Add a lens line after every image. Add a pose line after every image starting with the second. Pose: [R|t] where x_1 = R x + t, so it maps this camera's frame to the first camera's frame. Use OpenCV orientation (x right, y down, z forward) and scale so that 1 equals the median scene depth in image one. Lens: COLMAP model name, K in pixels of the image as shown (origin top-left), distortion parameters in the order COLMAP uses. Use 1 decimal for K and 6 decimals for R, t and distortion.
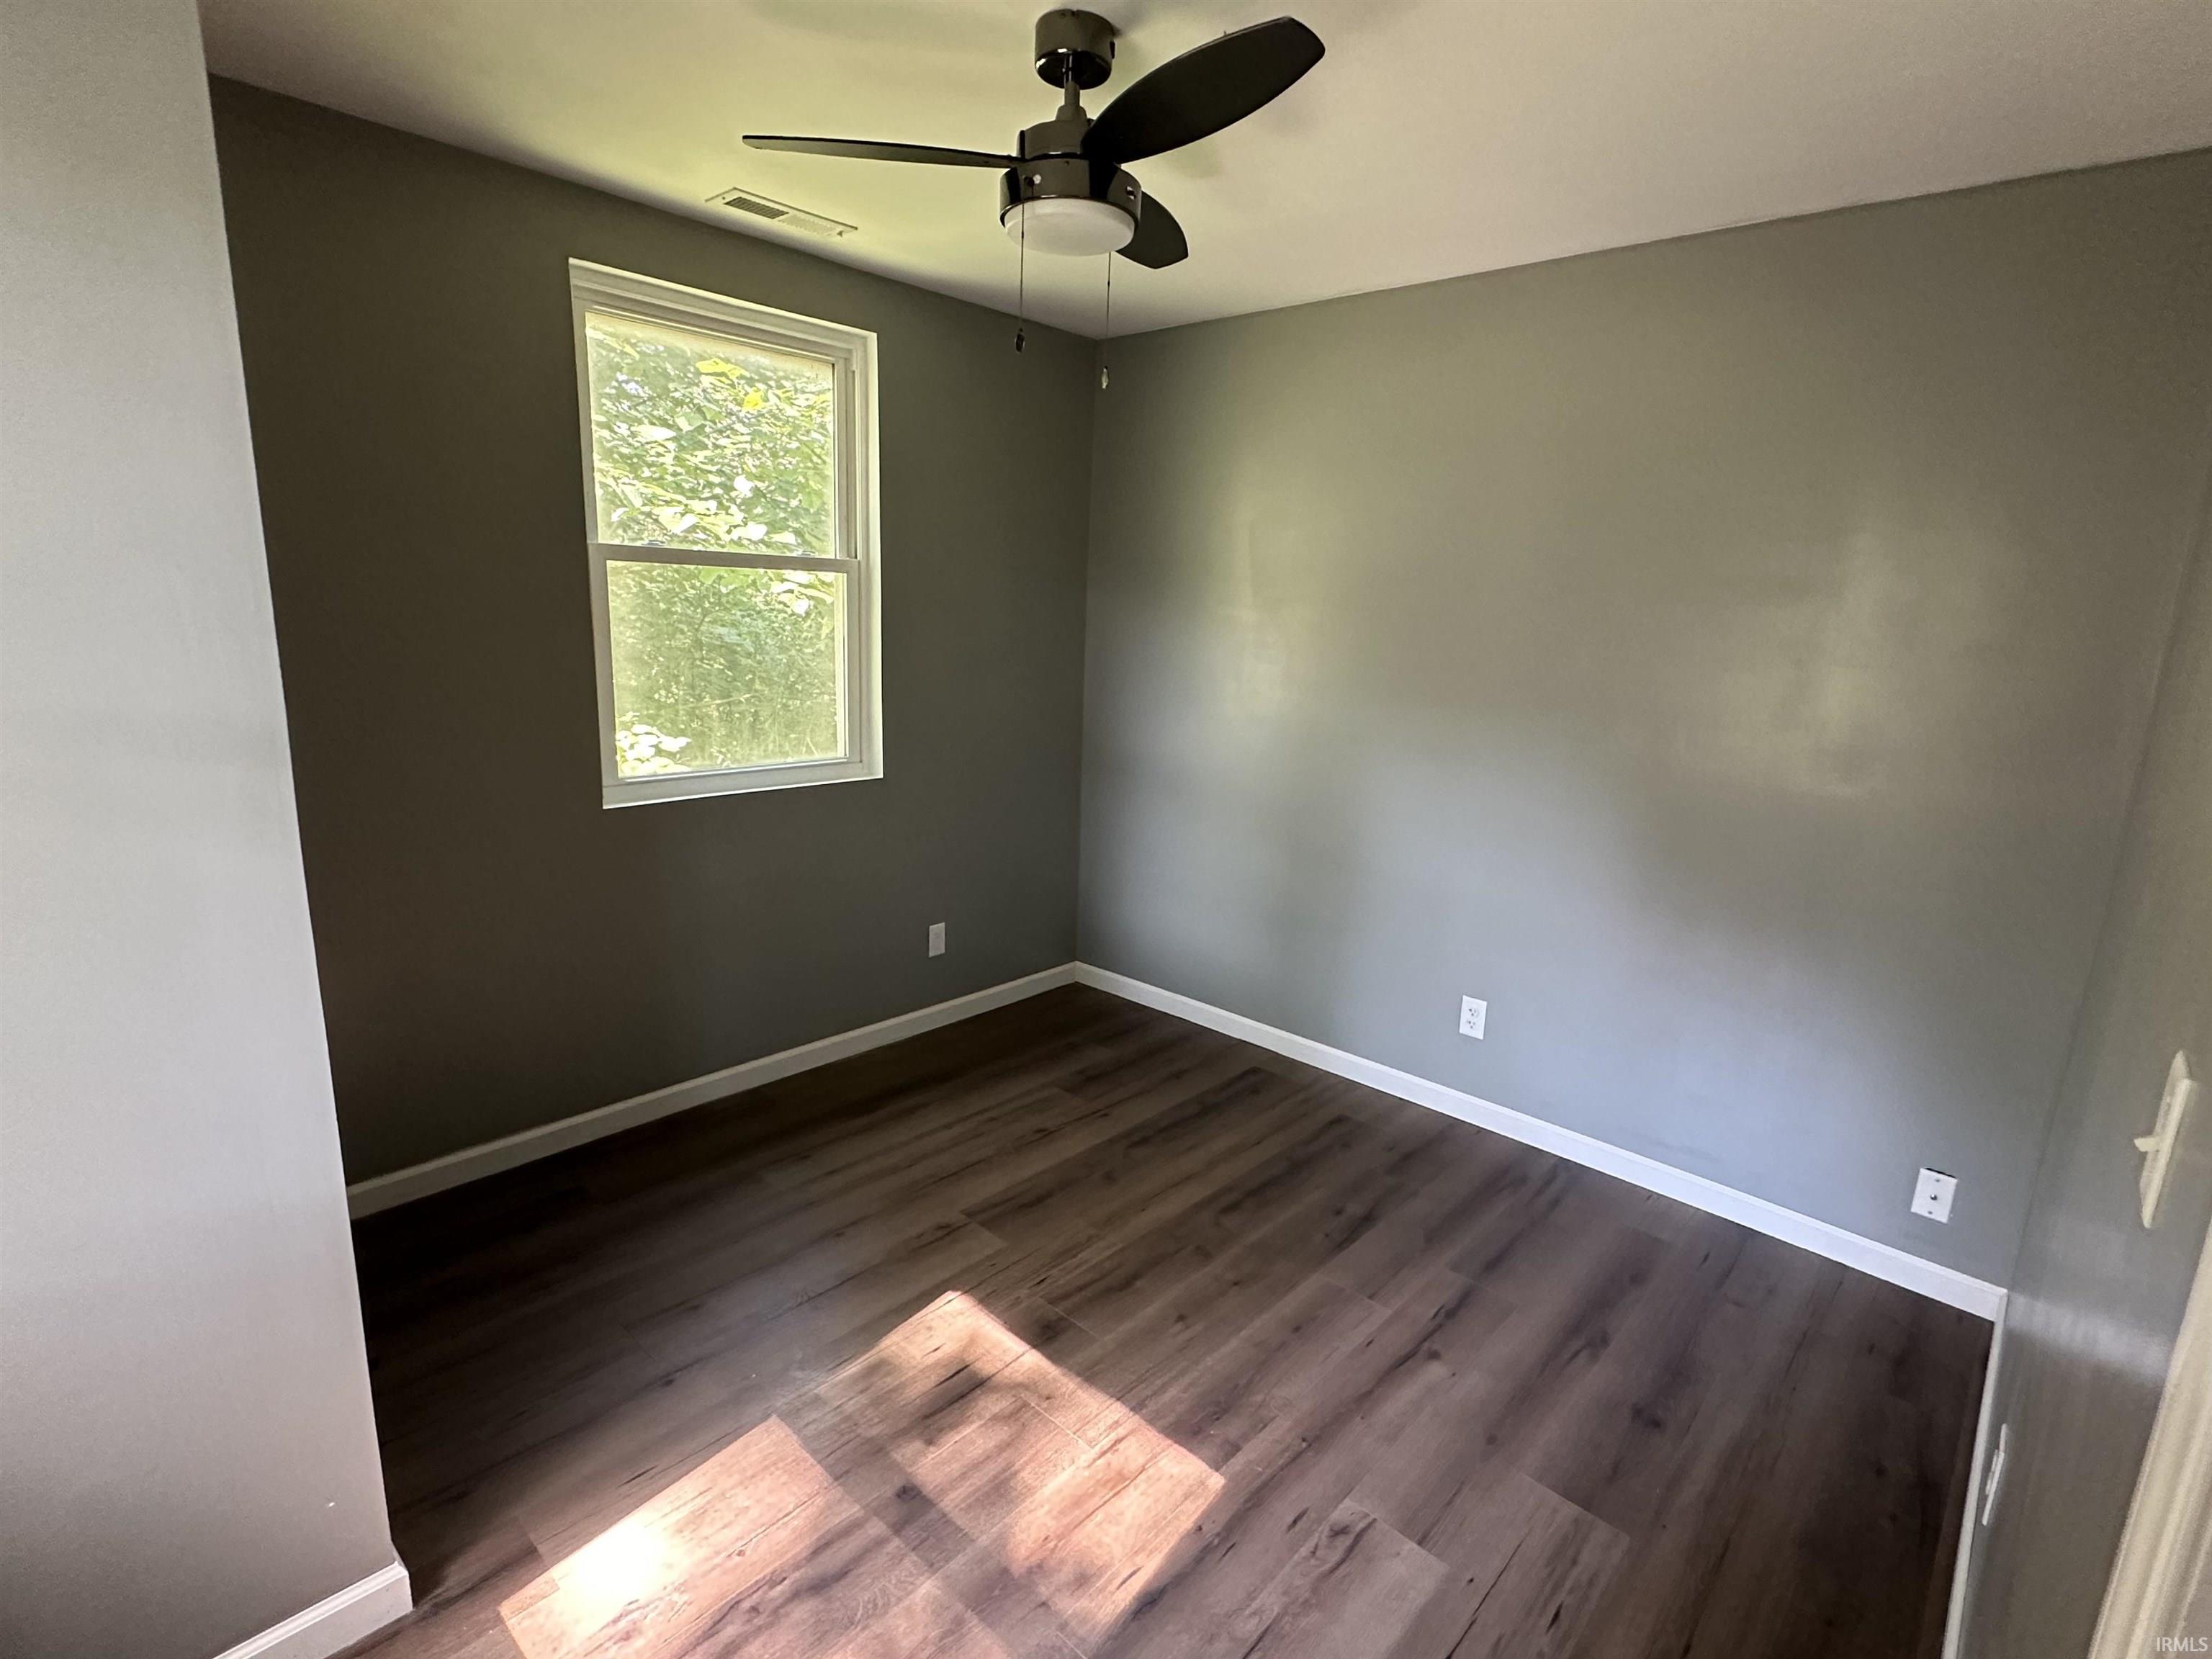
lens RADIAL K [[1090.8, 0, 1106.0], [0, 1090.8, 829.5], [0, 0, 1]] dist [0.002929, 0.000438]
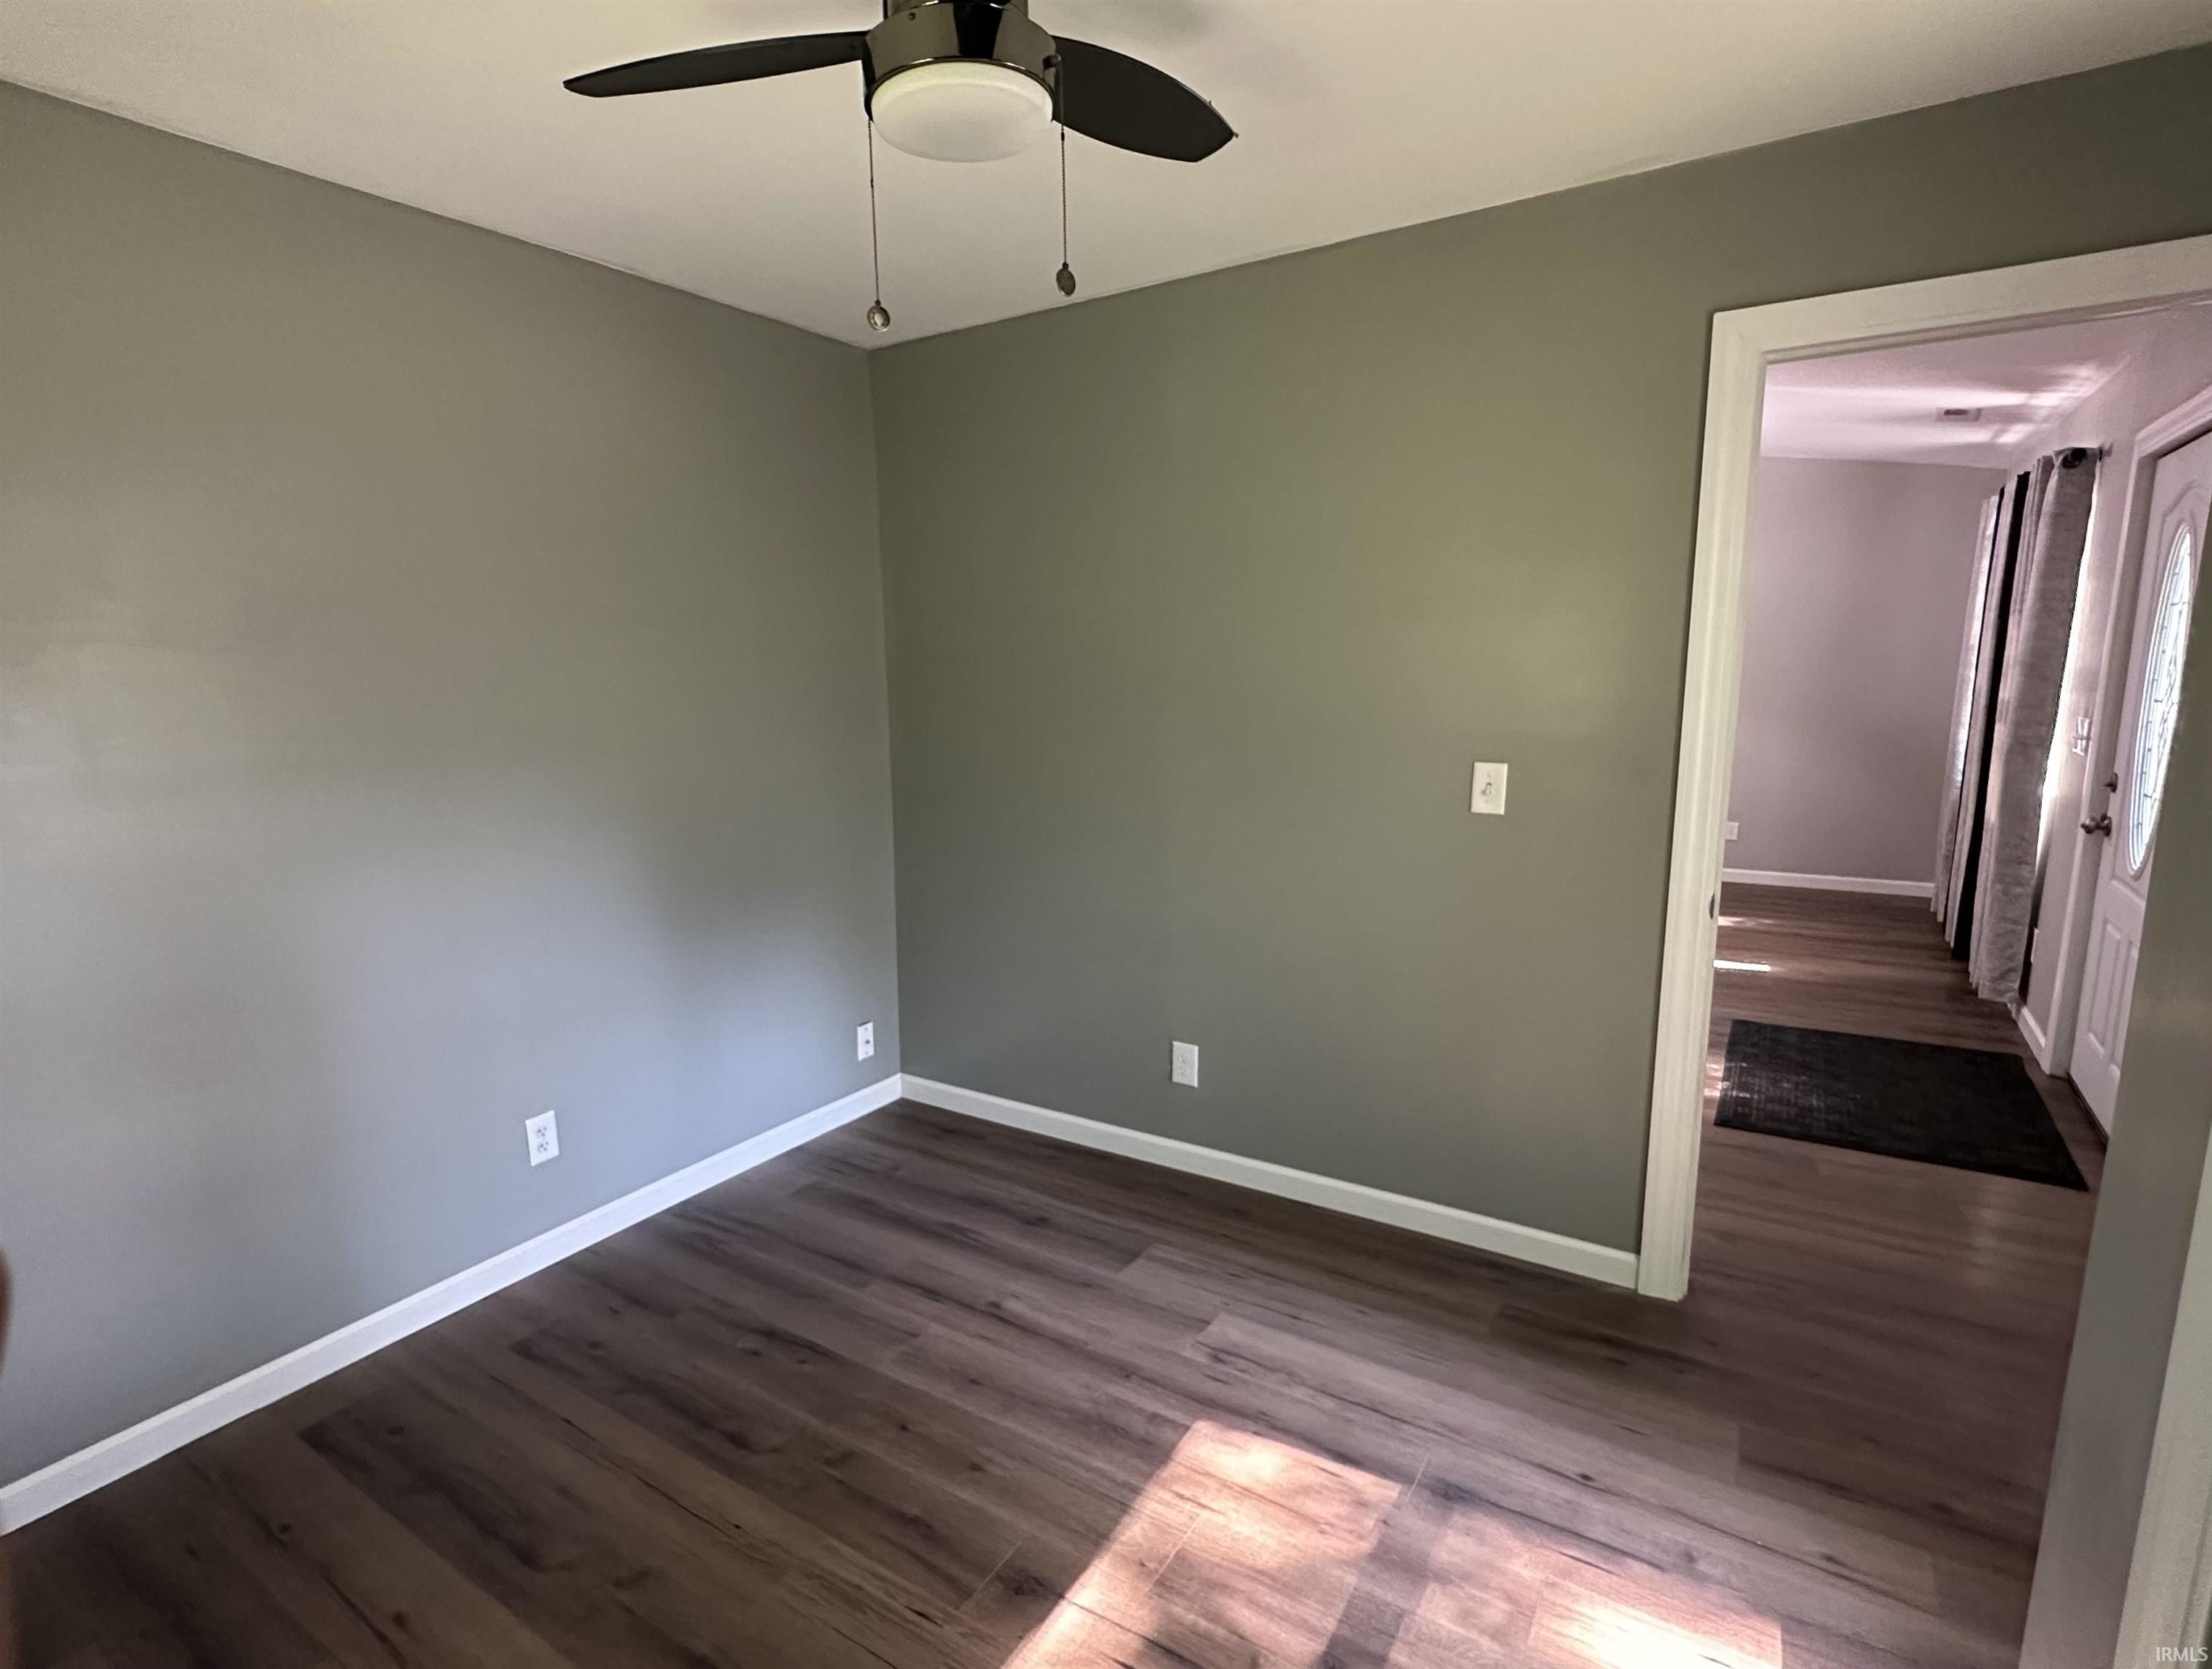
lens RADIAL K [[1085.3, 0, 1090.3], [0, 1085.3, 849.1], [0, 0, 1]] dist [0.001454, 0.000385]
pose [[-0.166984, -0.208011, 0.963767, -0.663568], [0.217436, 0.945656, 0.241776, -0.198218], [-0.961685, 0.249931, -0.112681, 0.879723]]
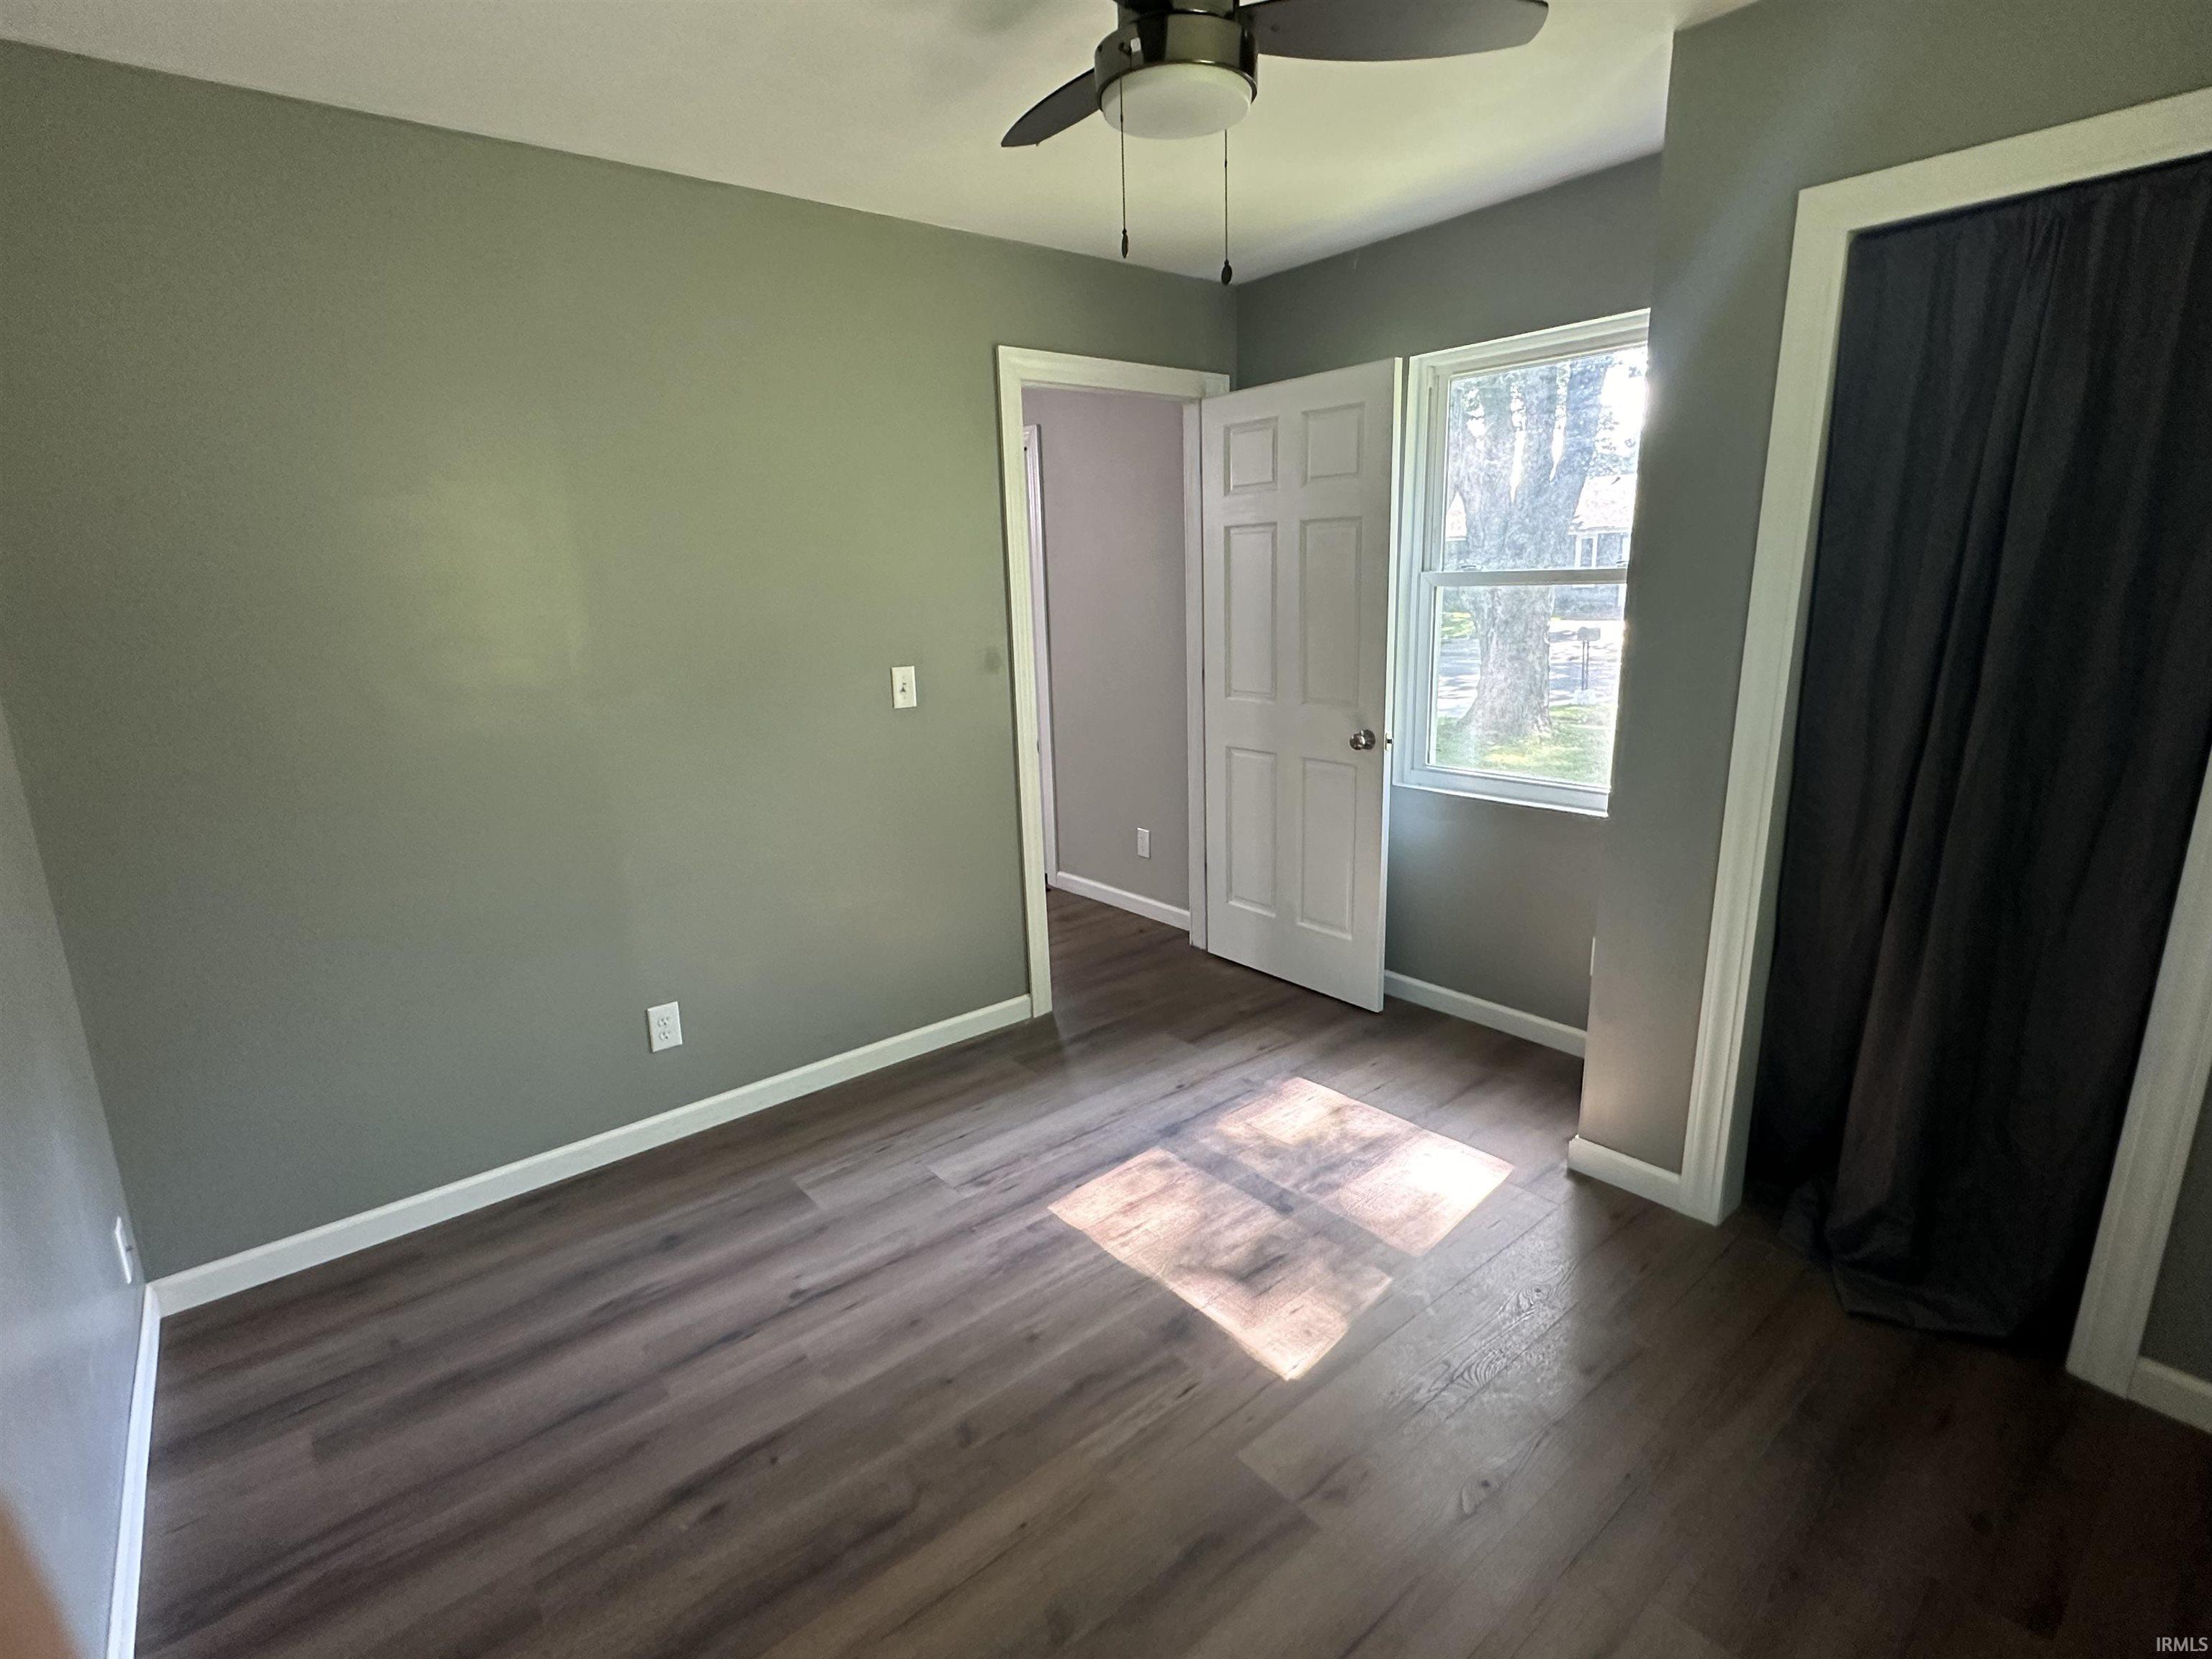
lens RADIAL K [[1038.8, 0, 1066.6], [0, 1038.8, 823.2], [0, 0, 1]] dist [0.001372, 0.000229]
pose [[-0.985495, -0.050829, 0.161914, -0.077220], [0.024327, 0.901927, 0.431203, -0.311318], [-0.167952, 0.428887, -0.887608, 1.567283]]
